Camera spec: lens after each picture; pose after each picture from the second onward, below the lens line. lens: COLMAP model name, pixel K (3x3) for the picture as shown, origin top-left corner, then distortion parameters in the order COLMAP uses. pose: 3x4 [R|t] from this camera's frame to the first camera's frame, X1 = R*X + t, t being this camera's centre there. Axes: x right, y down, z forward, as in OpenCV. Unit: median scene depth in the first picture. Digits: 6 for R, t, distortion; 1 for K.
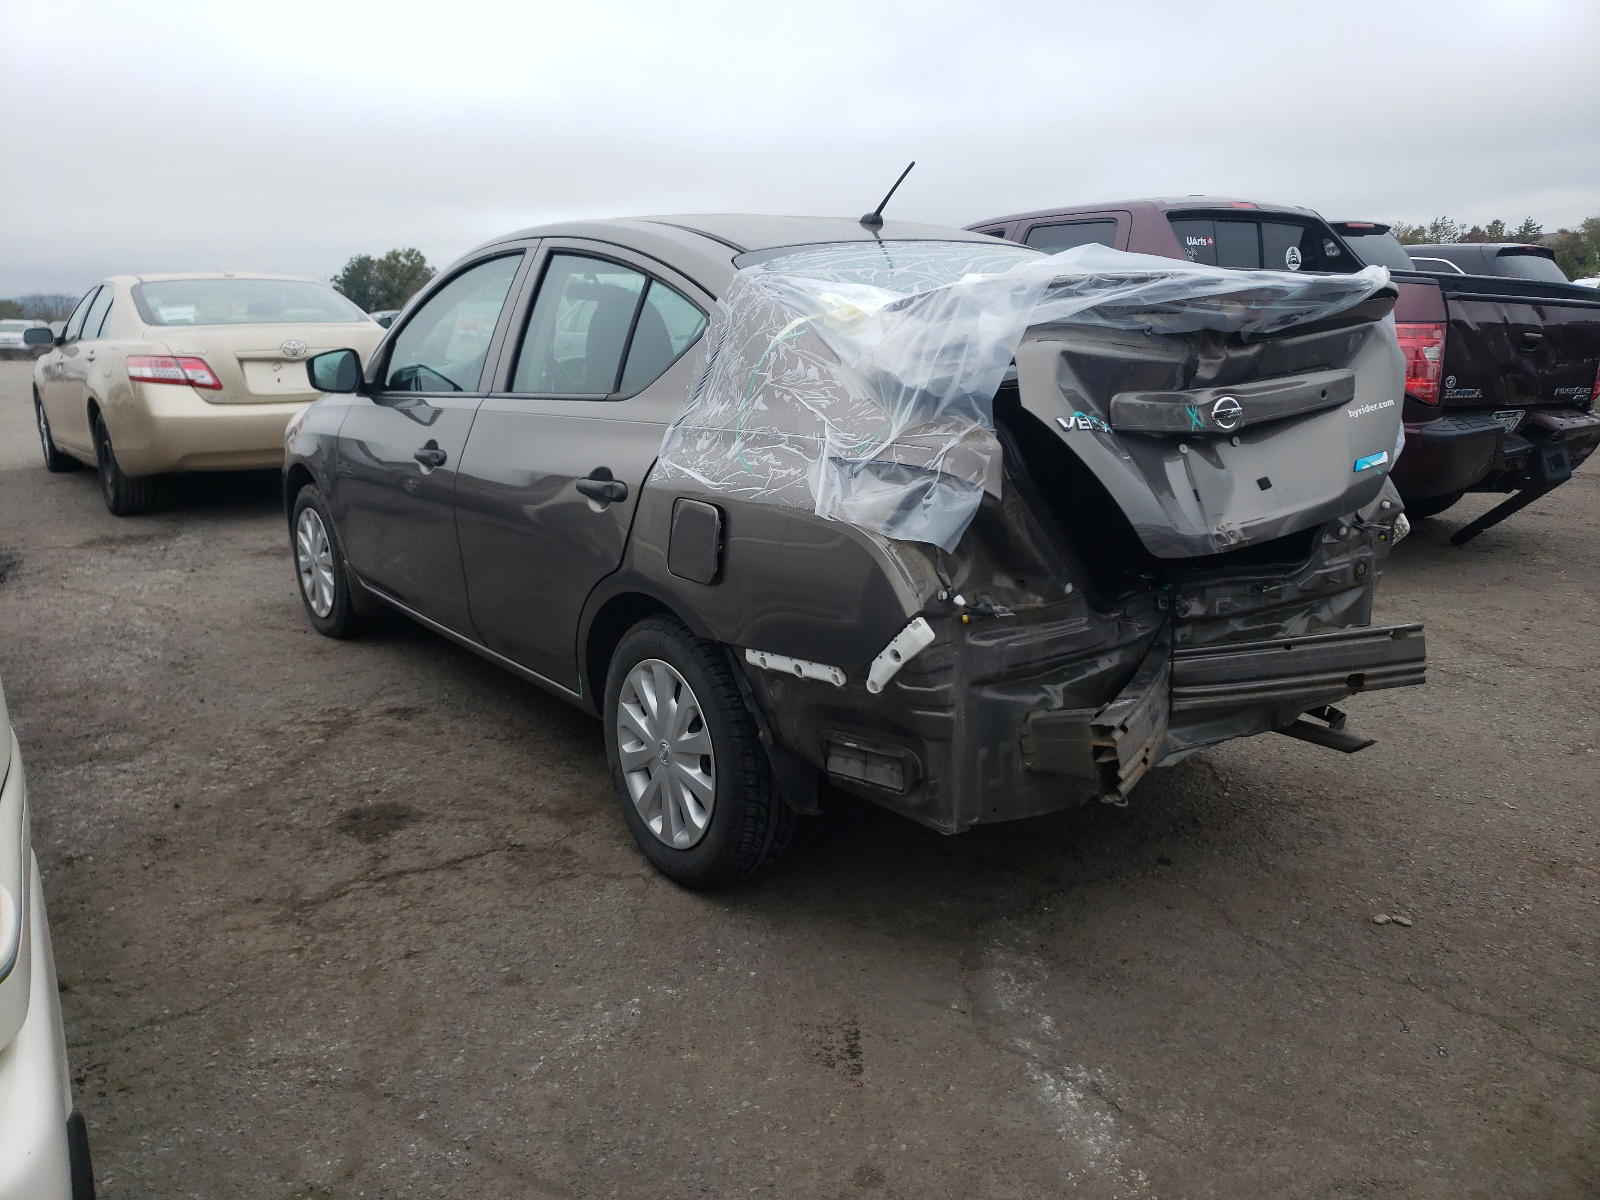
lens RADIAL K [[1211.7, 0, 772.1], [0, 1211.7, 599.6], [0, 0, 1]] dist [0.142941, -0.132174]
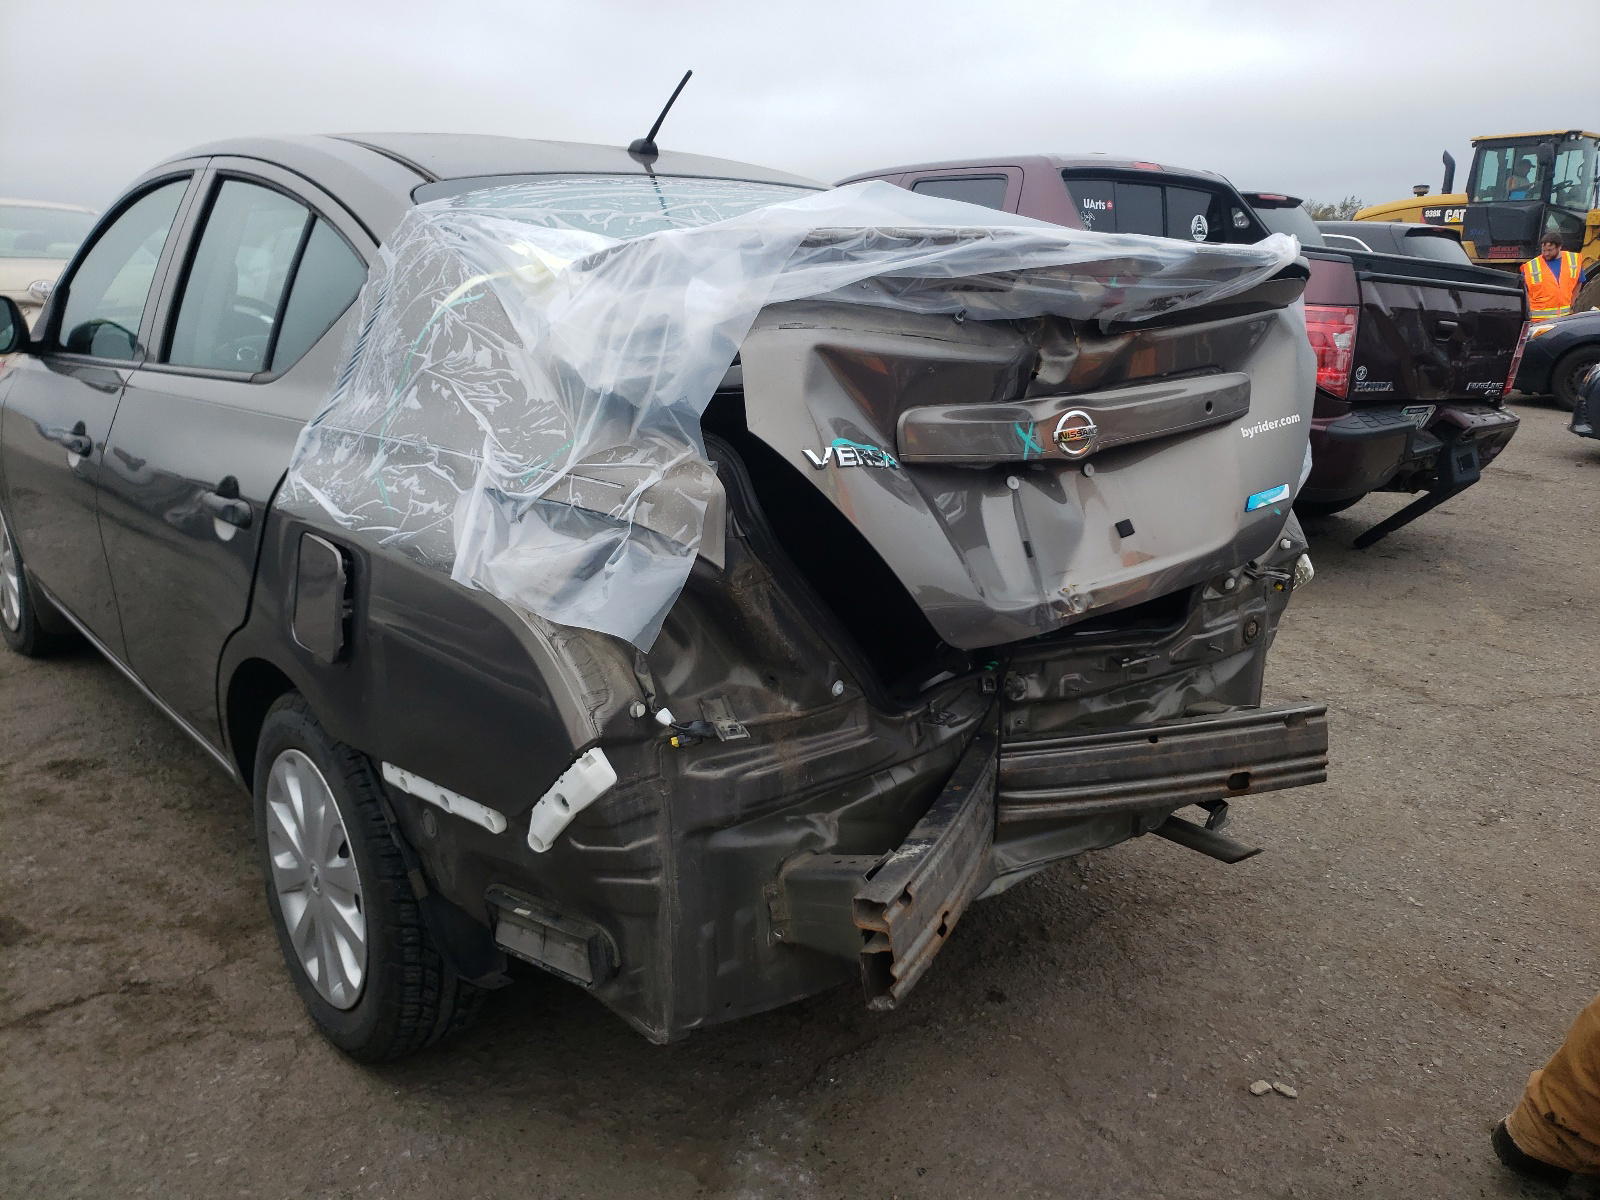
lens RADIAL K [[1340.4, 0, 700.2], [0, 1340.4, 655.1], [0, 0, 1]] dist [0.172879, -0.271965]
pose [[0.998291, 0.014367, 0.056643, 0.102014], [-0.016915, 0.998855, 0.044757, -0.051237], [-0.055935, -0.045639, 0.997391, 0.206221]]
